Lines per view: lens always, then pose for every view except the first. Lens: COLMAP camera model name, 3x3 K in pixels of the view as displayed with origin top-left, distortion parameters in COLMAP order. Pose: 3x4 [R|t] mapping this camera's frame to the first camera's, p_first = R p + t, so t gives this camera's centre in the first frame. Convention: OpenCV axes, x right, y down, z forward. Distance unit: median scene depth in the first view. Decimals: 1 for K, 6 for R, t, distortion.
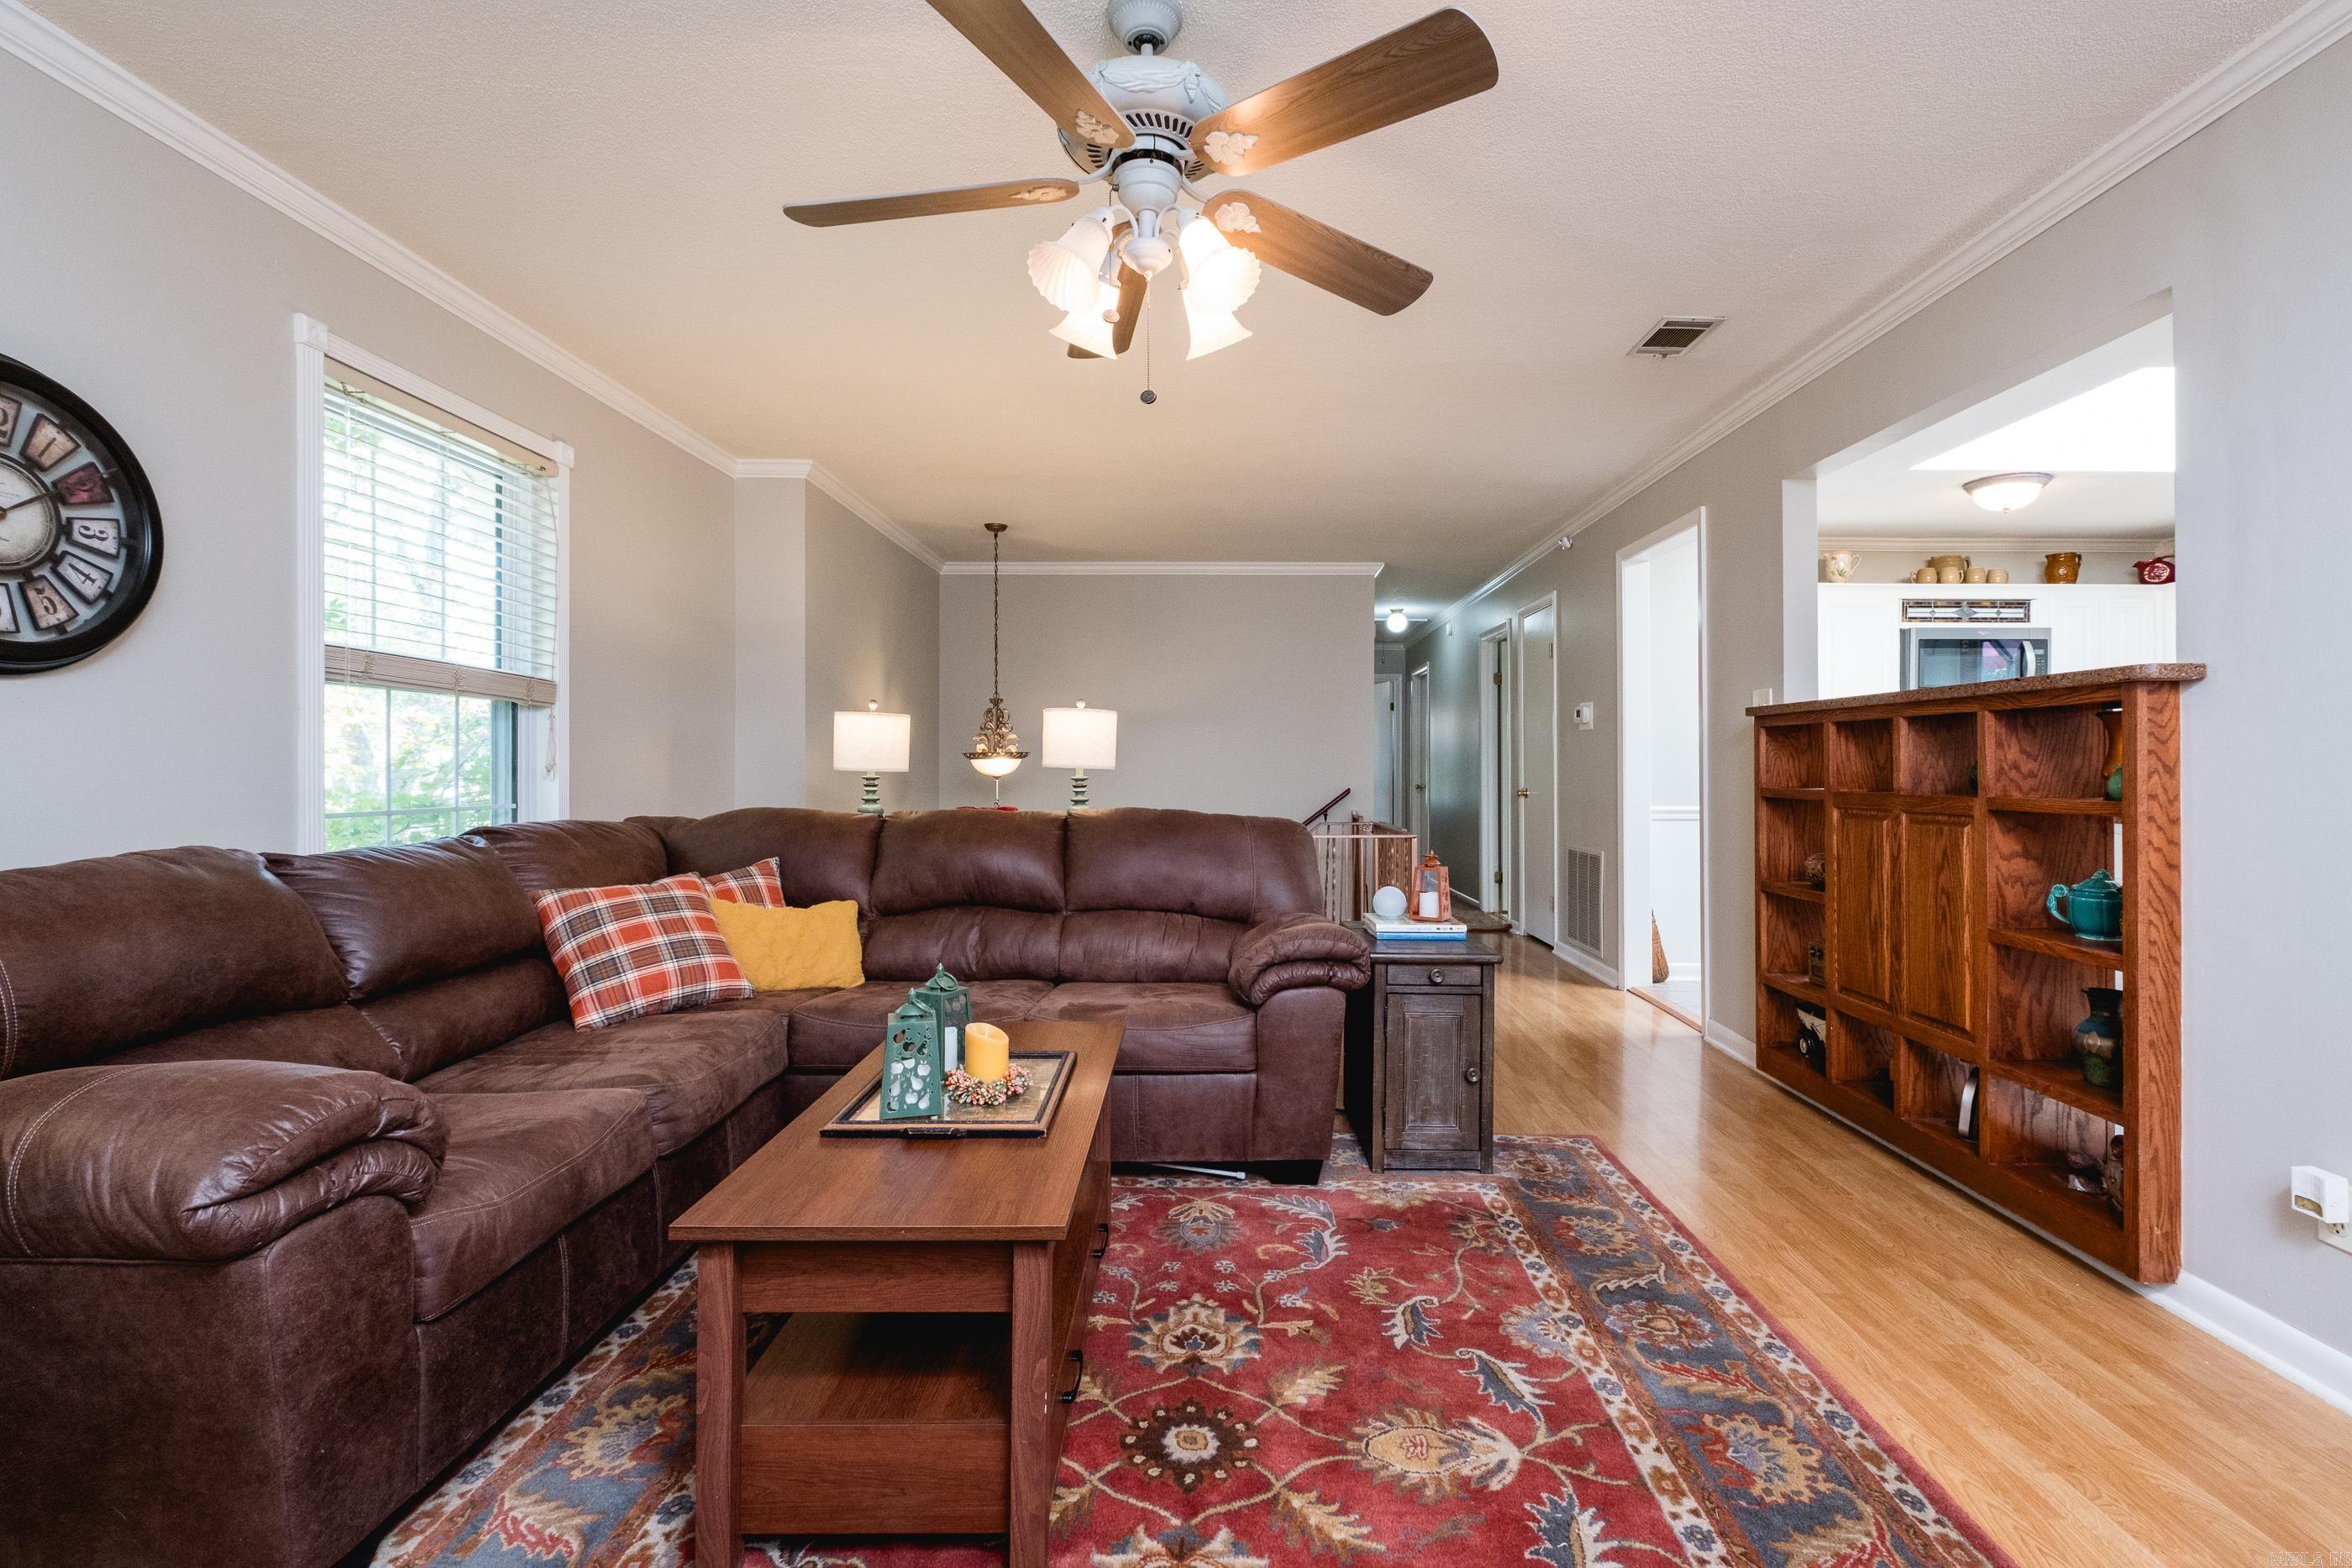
lens RADIAL K [[1026.0, 0, 1224.6], [0, 1026.0, 761.2], [0, 0, 1]] dist [0.006197, -0.004848]
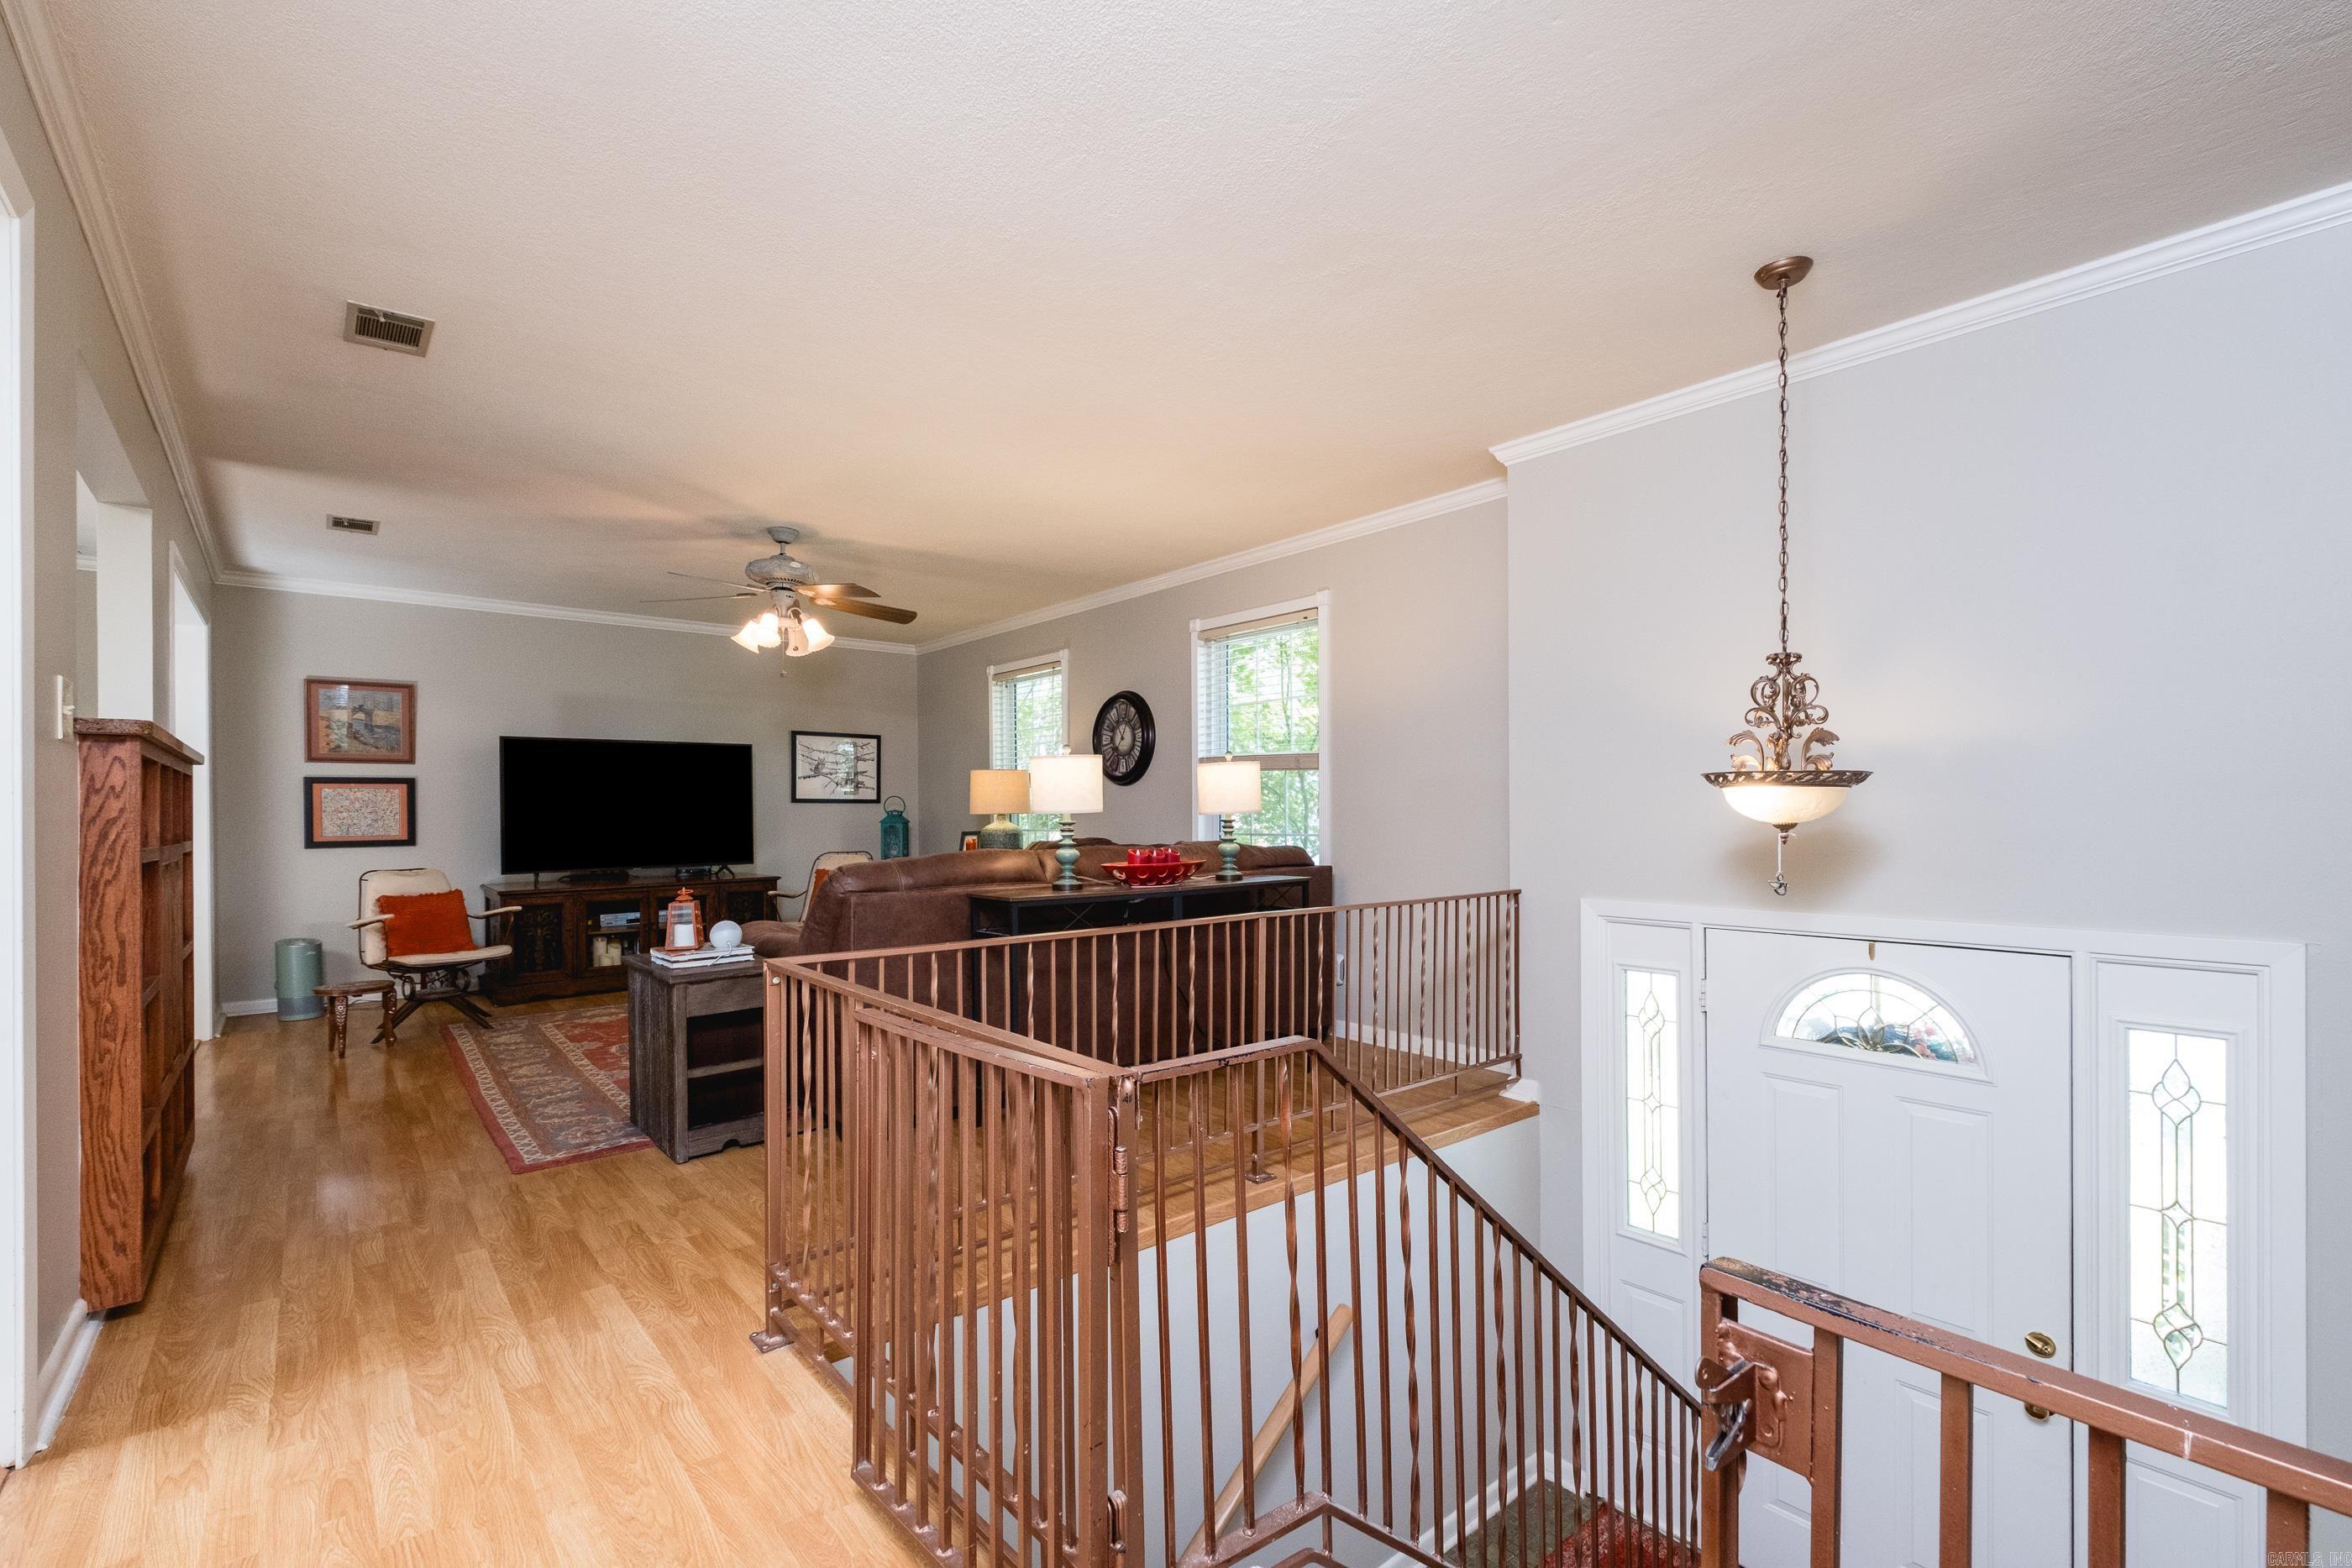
lens RADIAL K [[1026.0, 0, 1207.3], [0, 1026.0, 805.8], [0, 0, 1]] dist [0.006197, -0.004848]
pose [[-0.746571, 0.004402, -0.665291, 0.625198], [0.012952, 0.999885, -0.007918, 0.011895], [0.665179, -0.014529, -0.746542, 2.648477]]
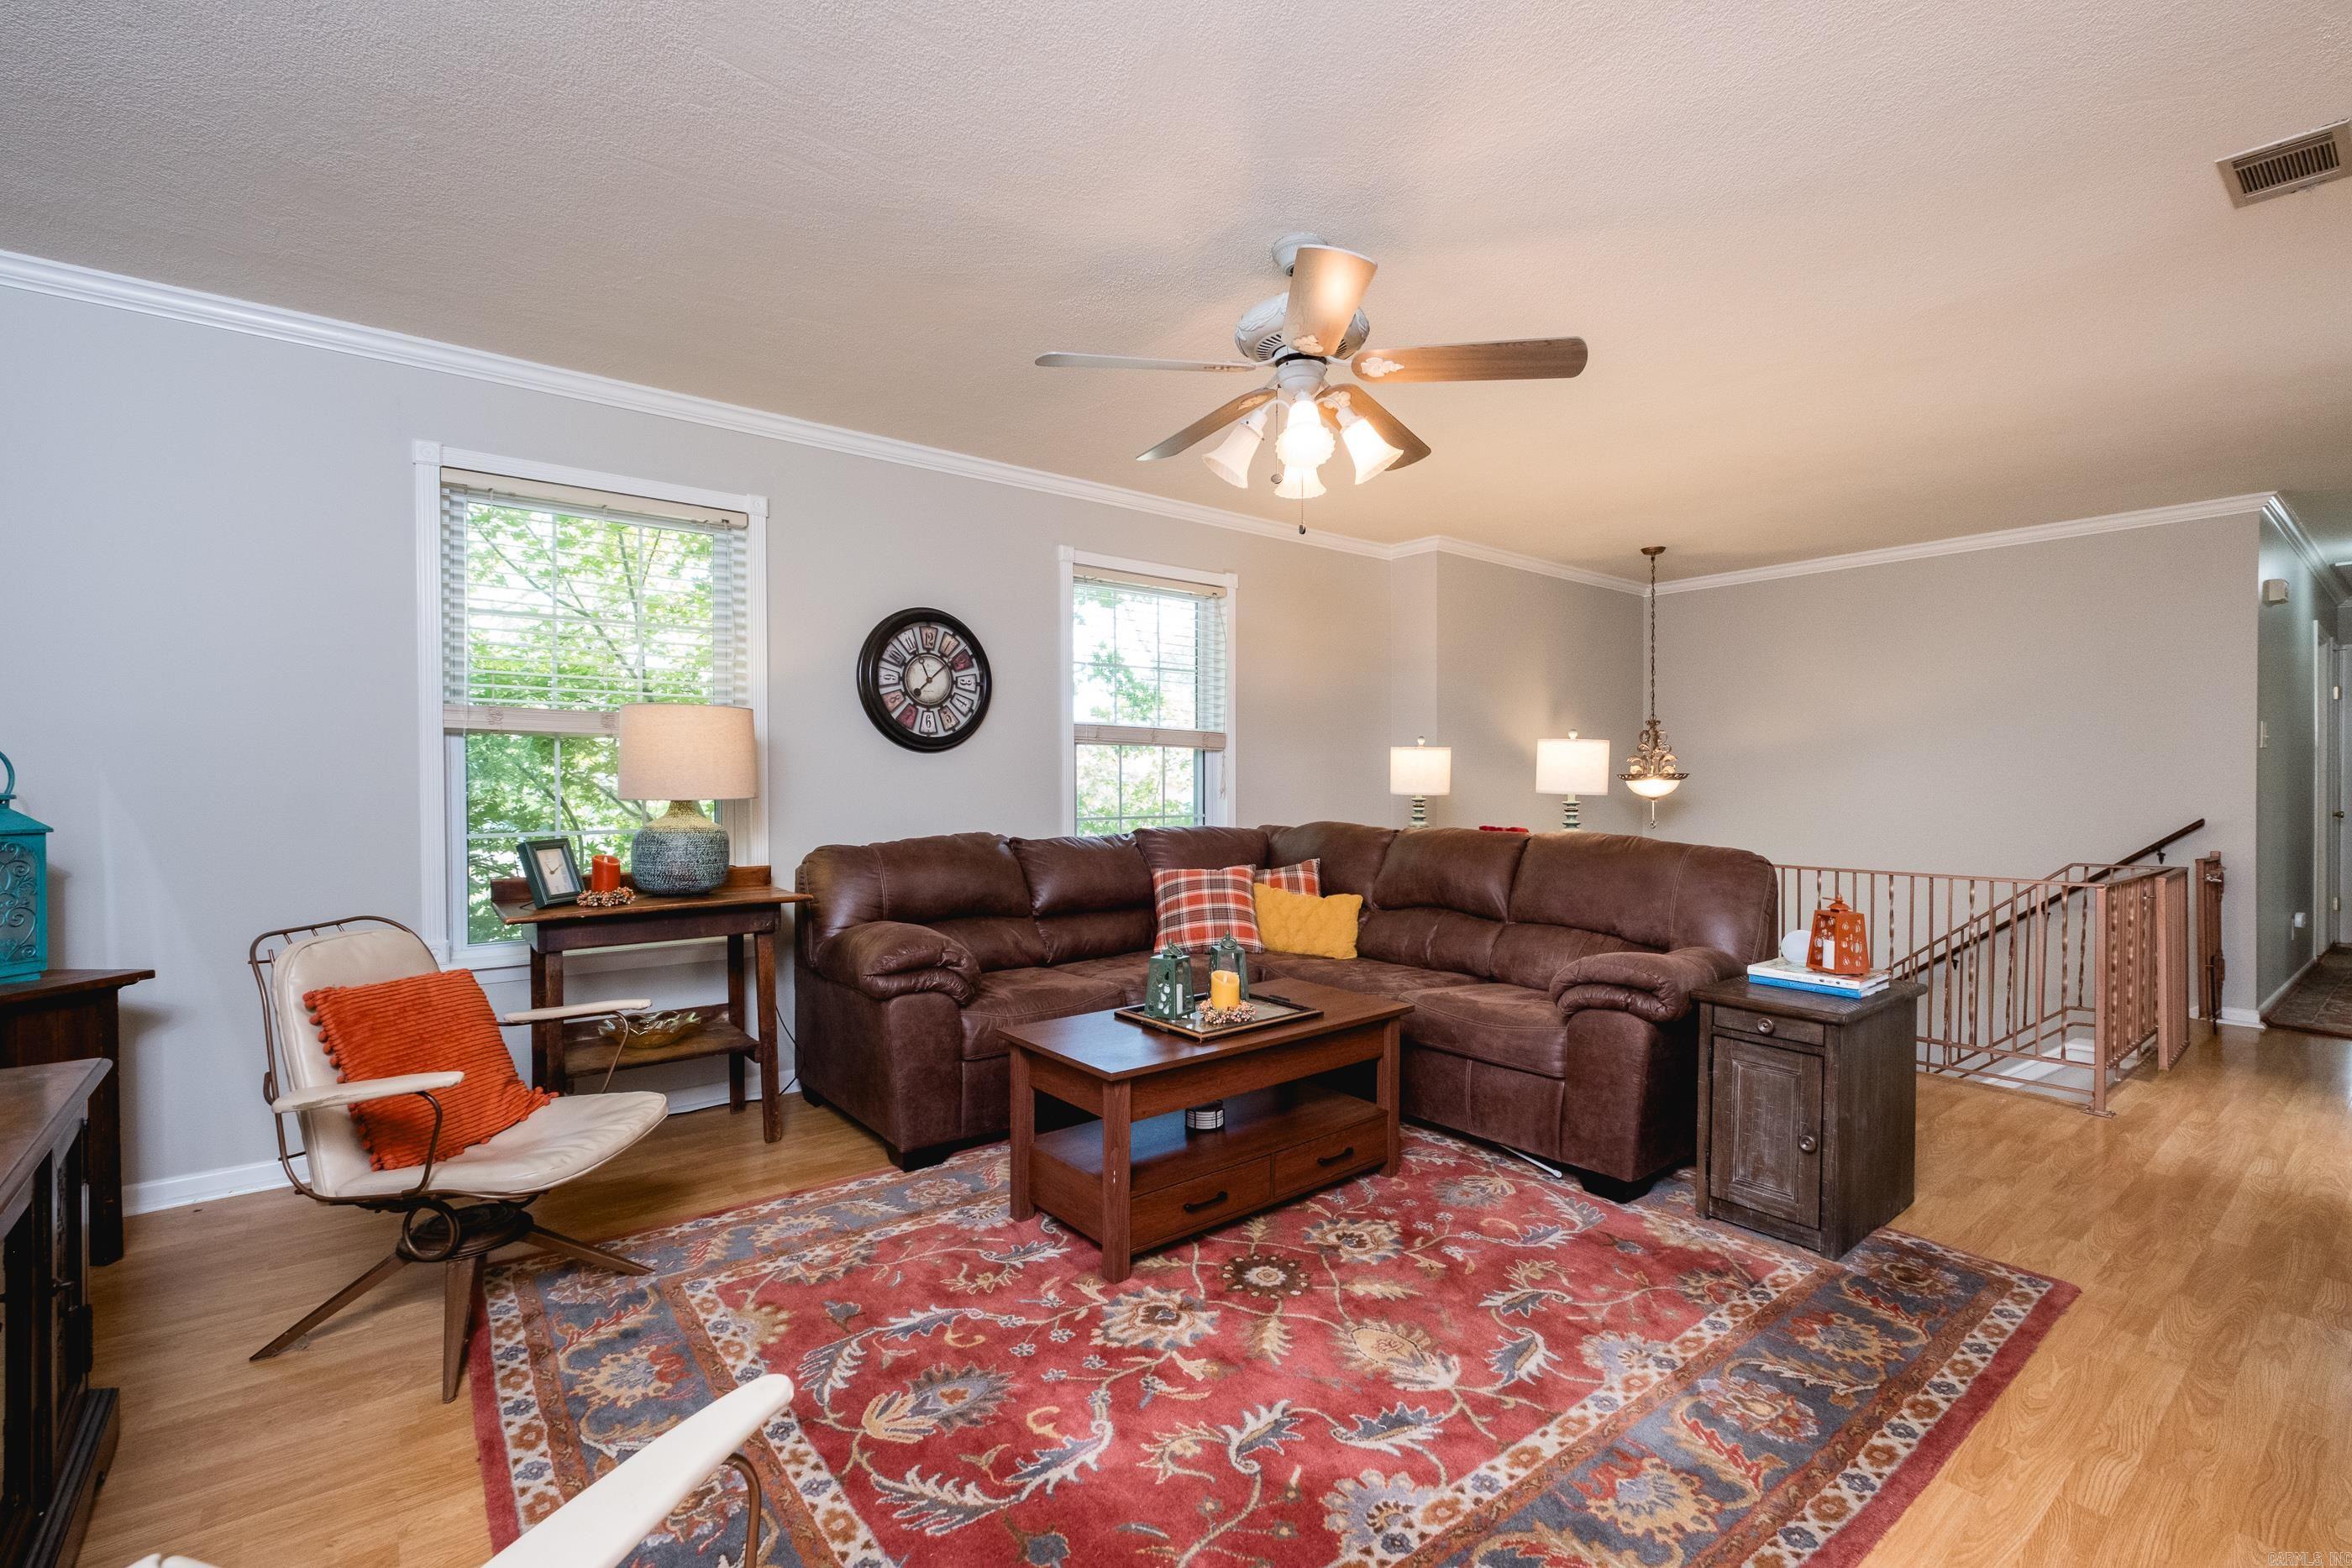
lens RADIAL K [[1026.0, 0, 1184.6], [0, 1026.0, 780.7], [0, 0, 1]] dist [0.006197, -0.004848]
pose [[0.630161, -0.001005, -0.776464, 0.628534], [0.005701, 0.999978, 0.003332, -0.018158], [0.776444, -0.006526, 0.630153, 0.012982]]
